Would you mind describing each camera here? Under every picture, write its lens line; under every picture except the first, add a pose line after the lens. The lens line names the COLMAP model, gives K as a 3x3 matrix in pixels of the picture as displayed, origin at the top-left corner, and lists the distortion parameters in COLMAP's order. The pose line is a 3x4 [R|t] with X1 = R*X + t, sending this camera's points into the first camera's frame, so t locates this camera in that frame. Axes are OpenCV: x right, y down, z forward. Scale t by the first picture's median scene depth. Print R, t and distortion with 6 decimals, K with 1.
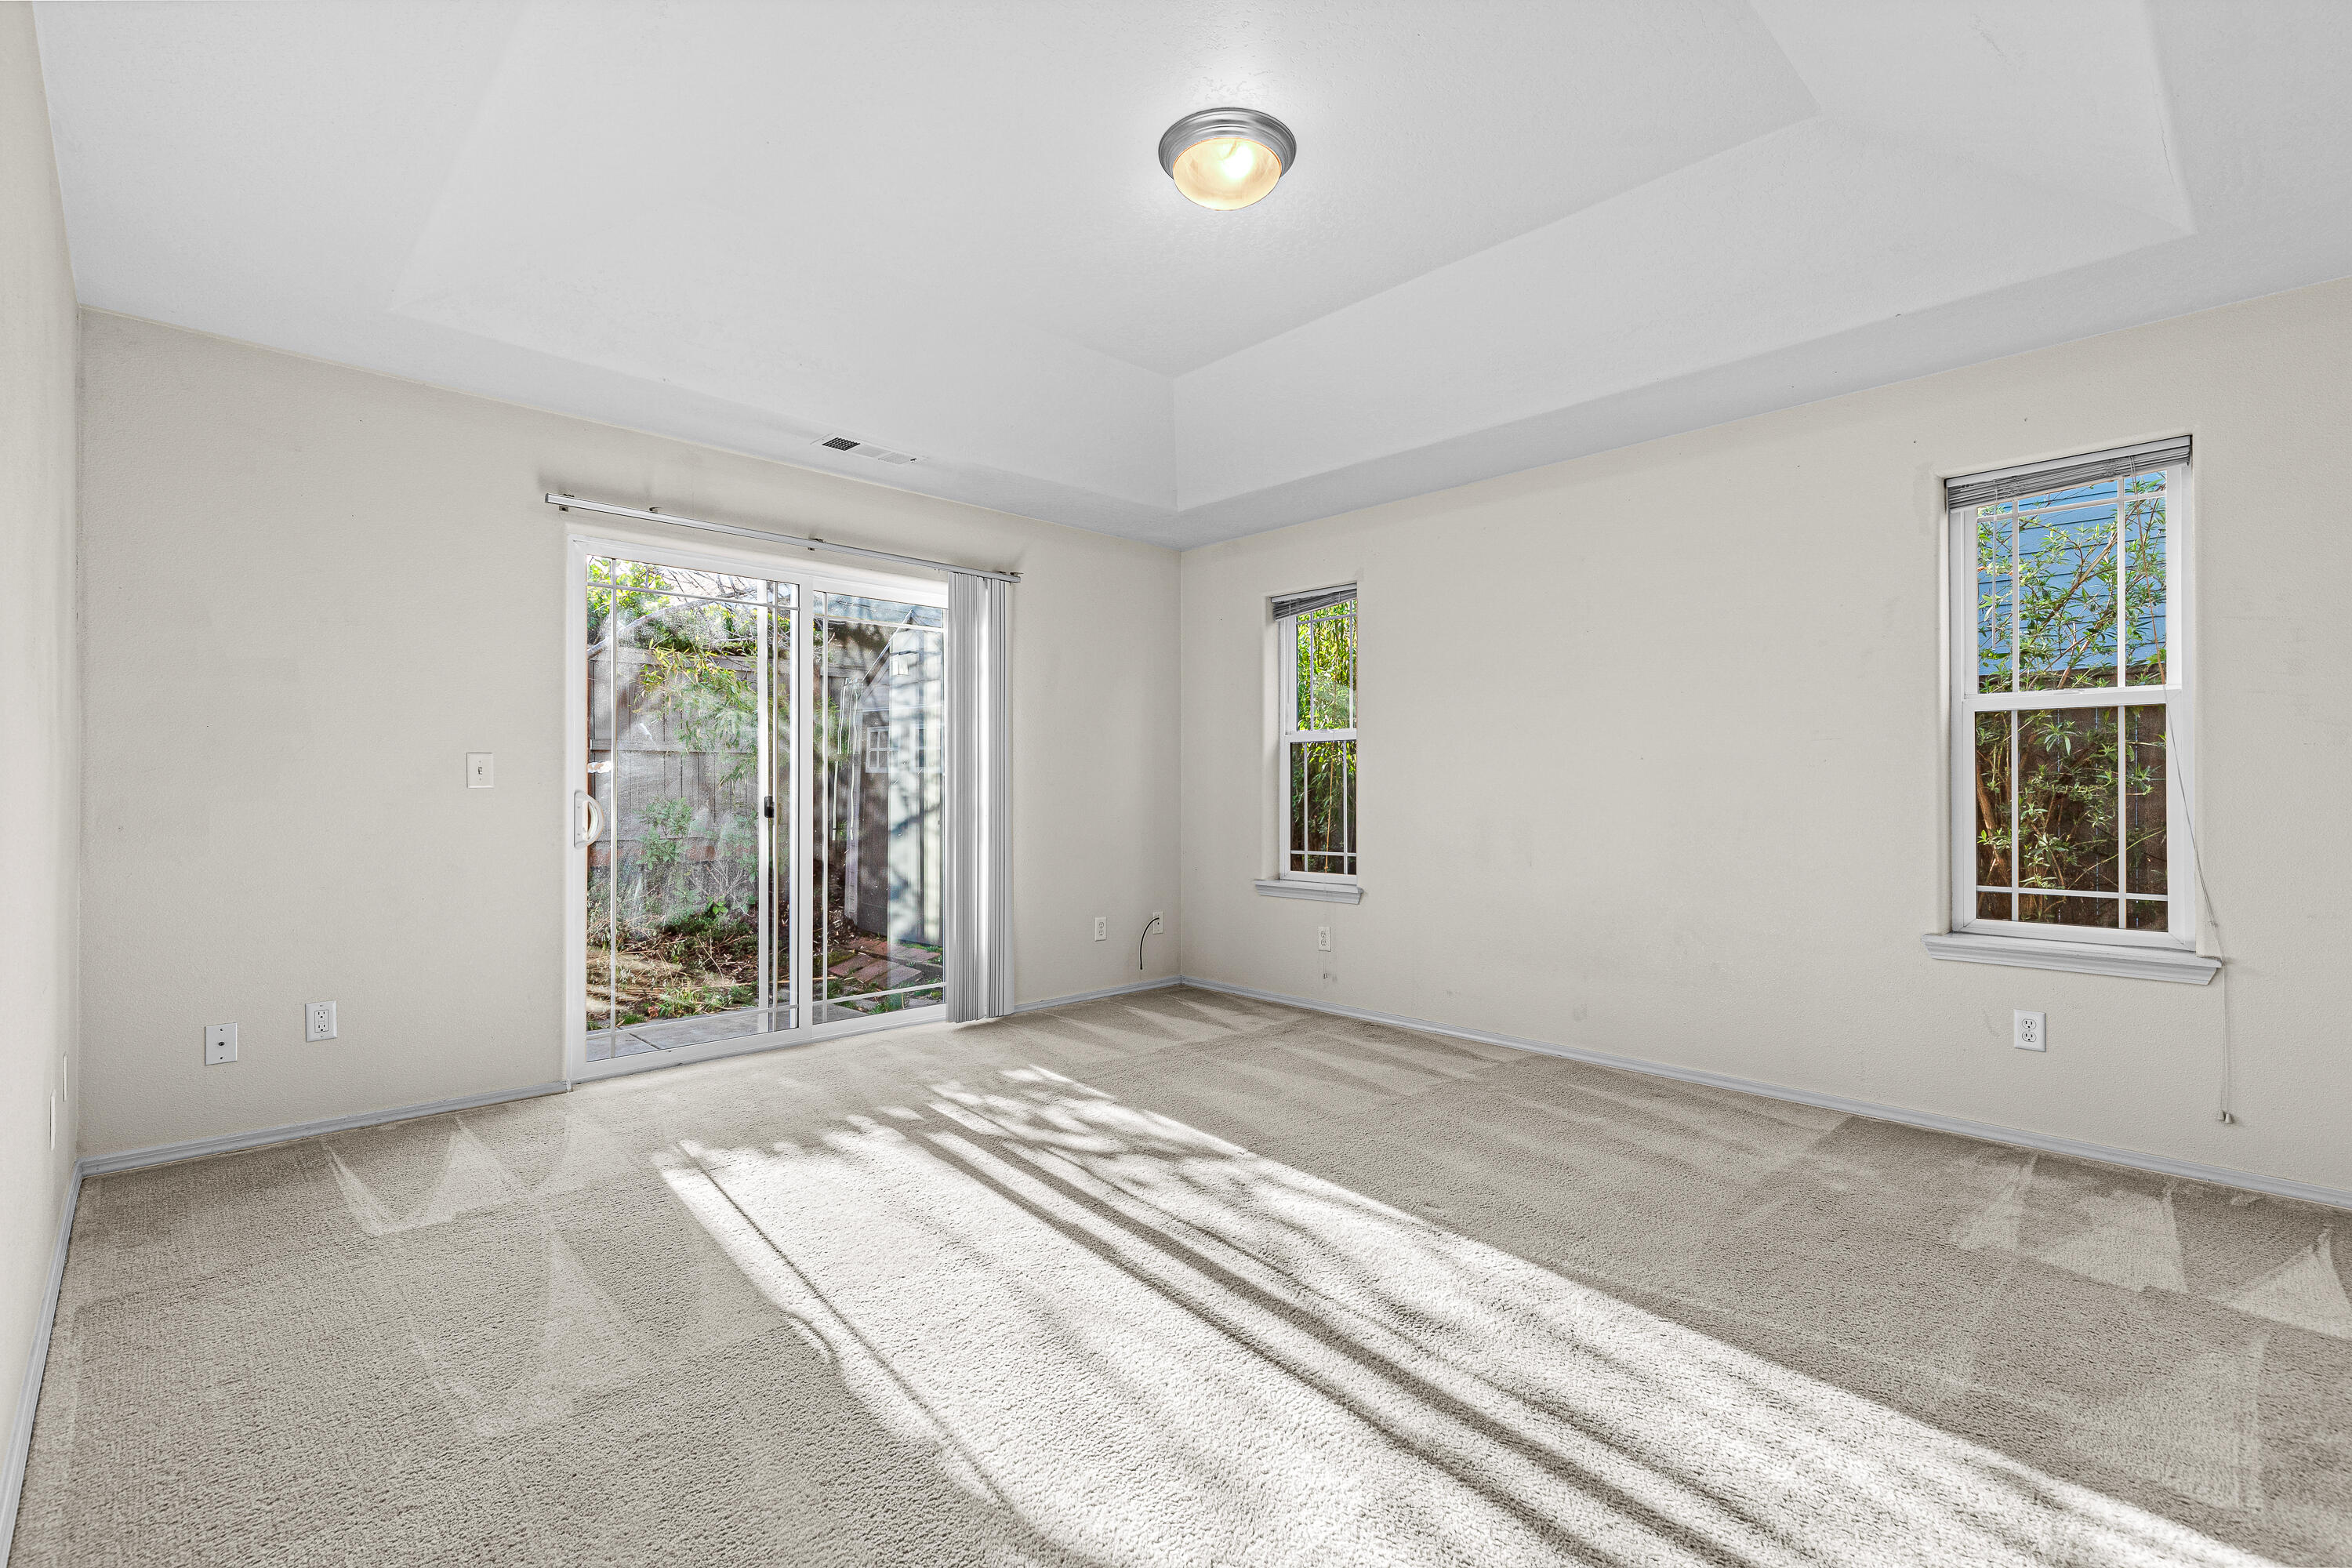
lens RADIAL K [[1071.0, 0, 1186.4], [0, 1071.0, 782.8], [0, 0, 1]] dist [0.009797, -0.002554]
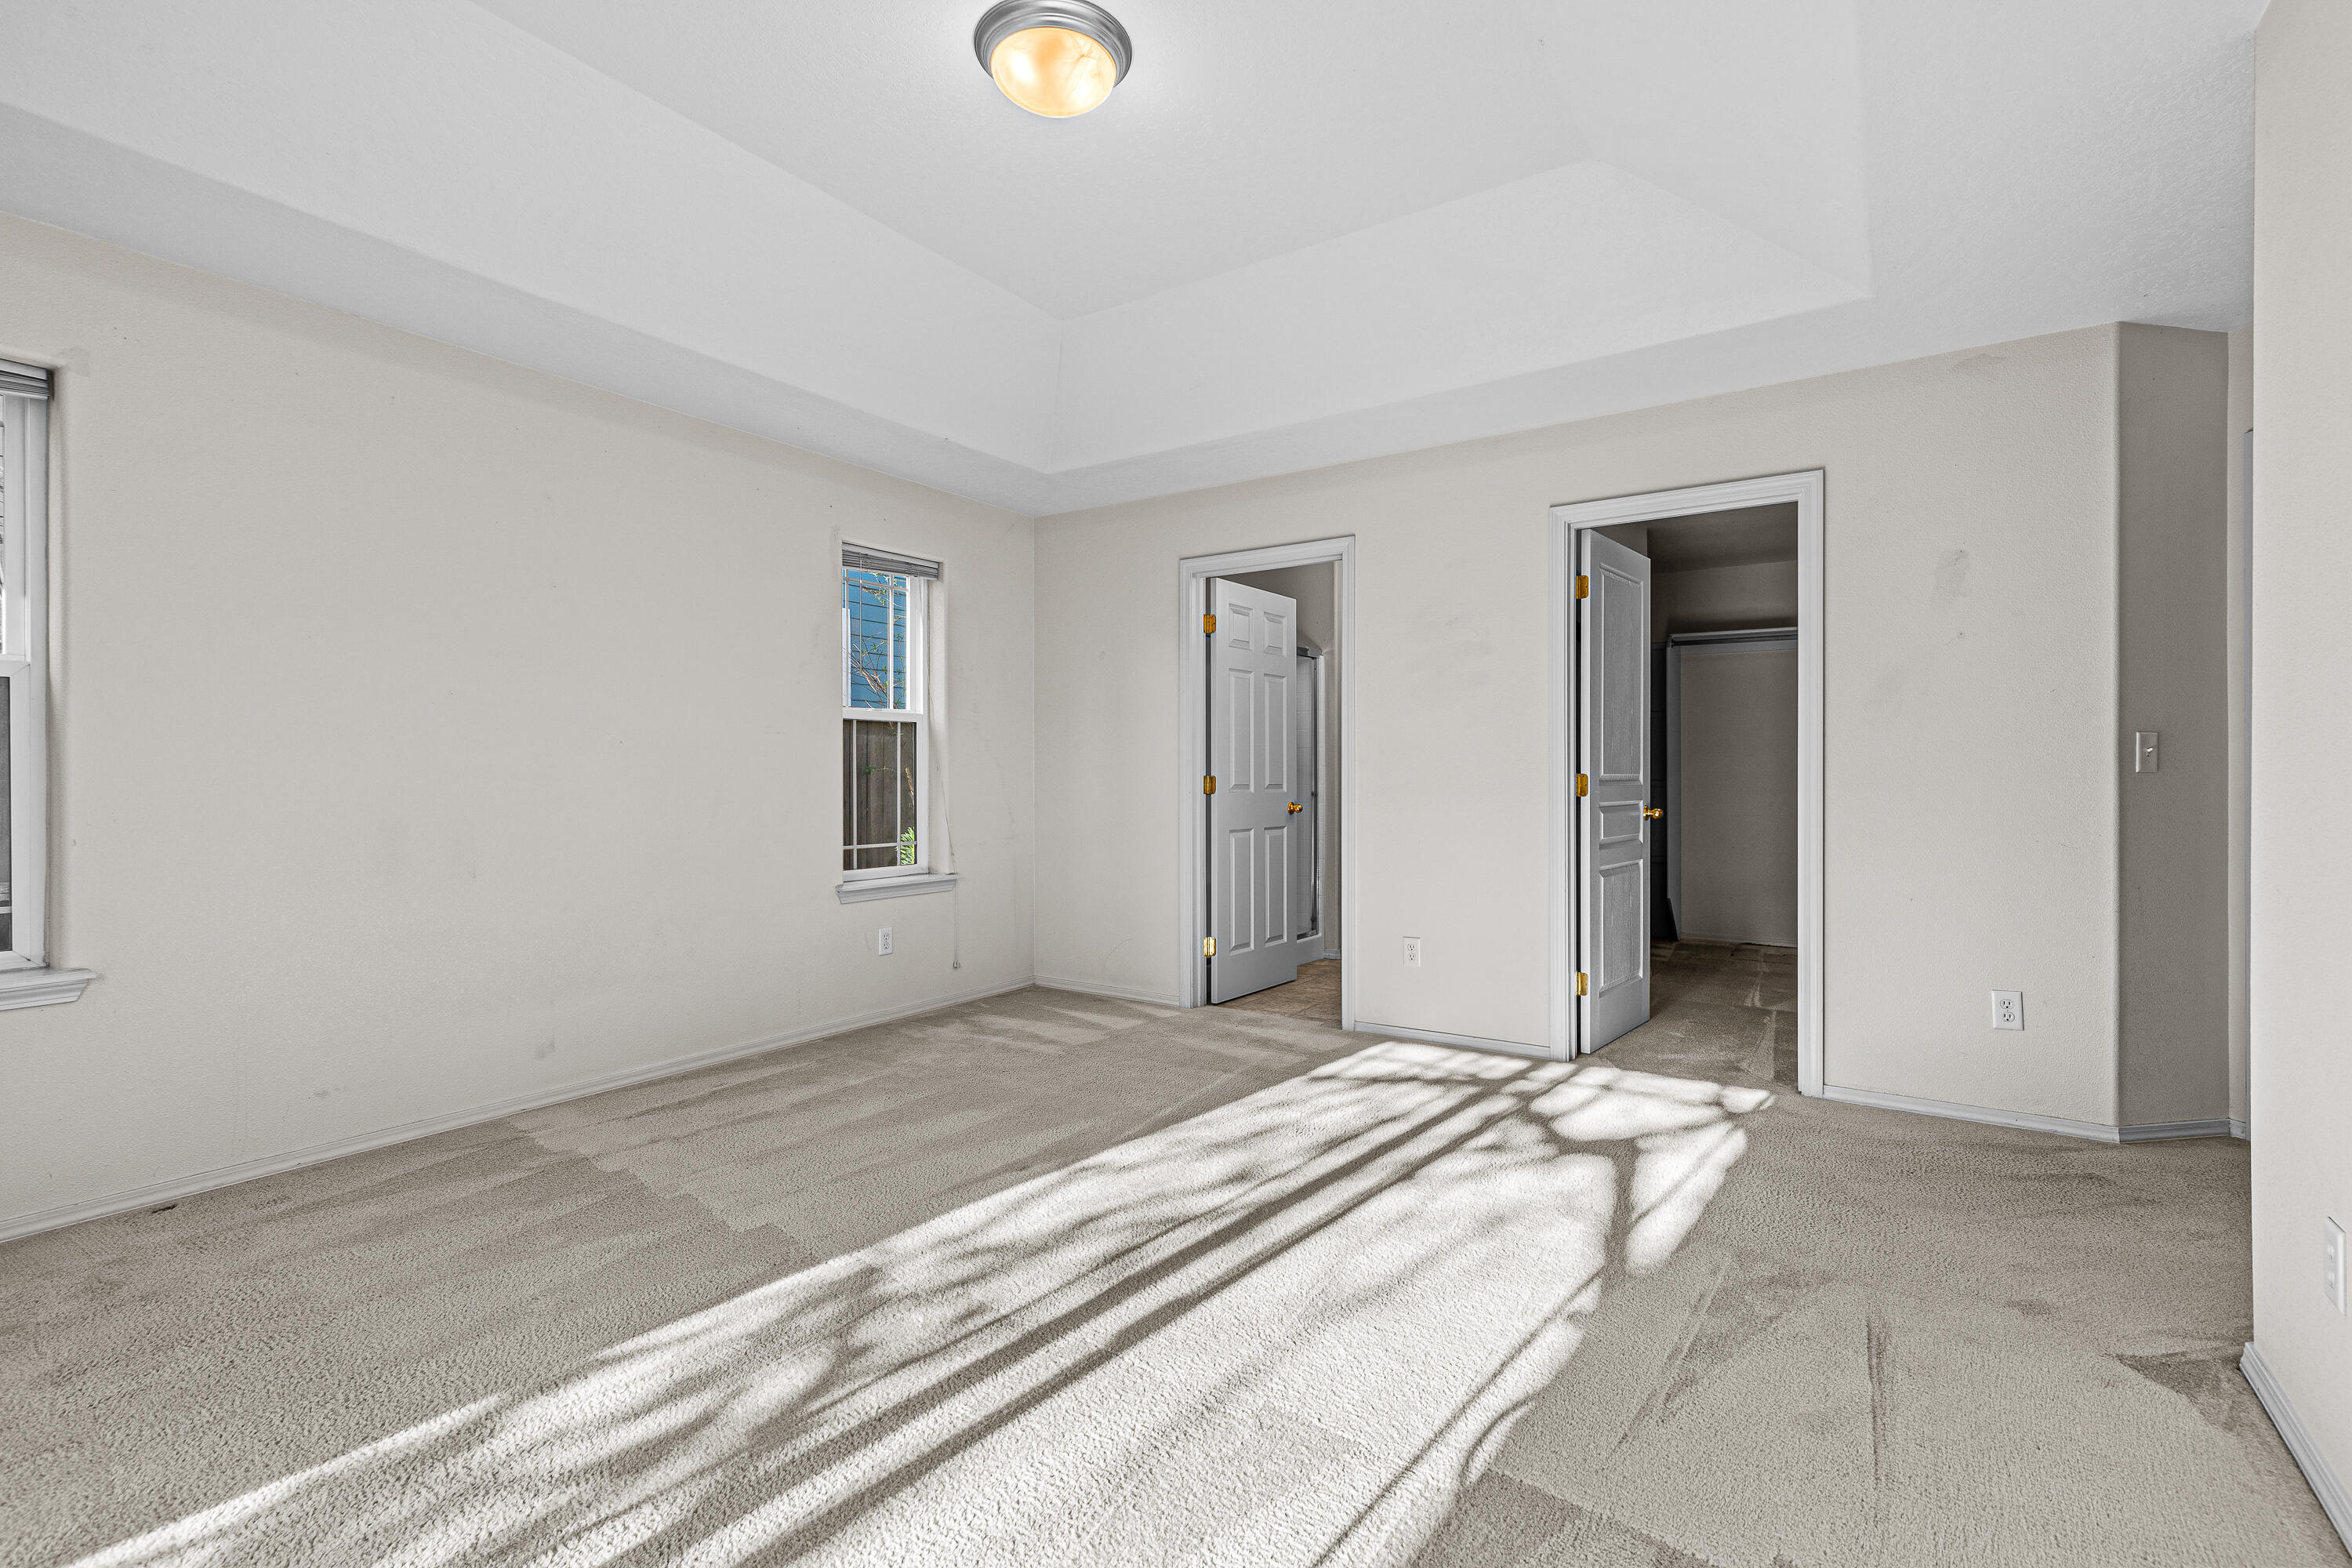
lens RADIAL K [[1071.0, 0, 1186.6], [0, 1071.0, 781.2], [0, 0, 1]] dist [0.009797, -0.002554]
pose [[-0.219299, -0.005743, 0.975641, -0.879388], [-0.004370, 0.999978, 0.004904, 0.004964], [-0.975648, -0.003188, -0.219319, 1.128458]]
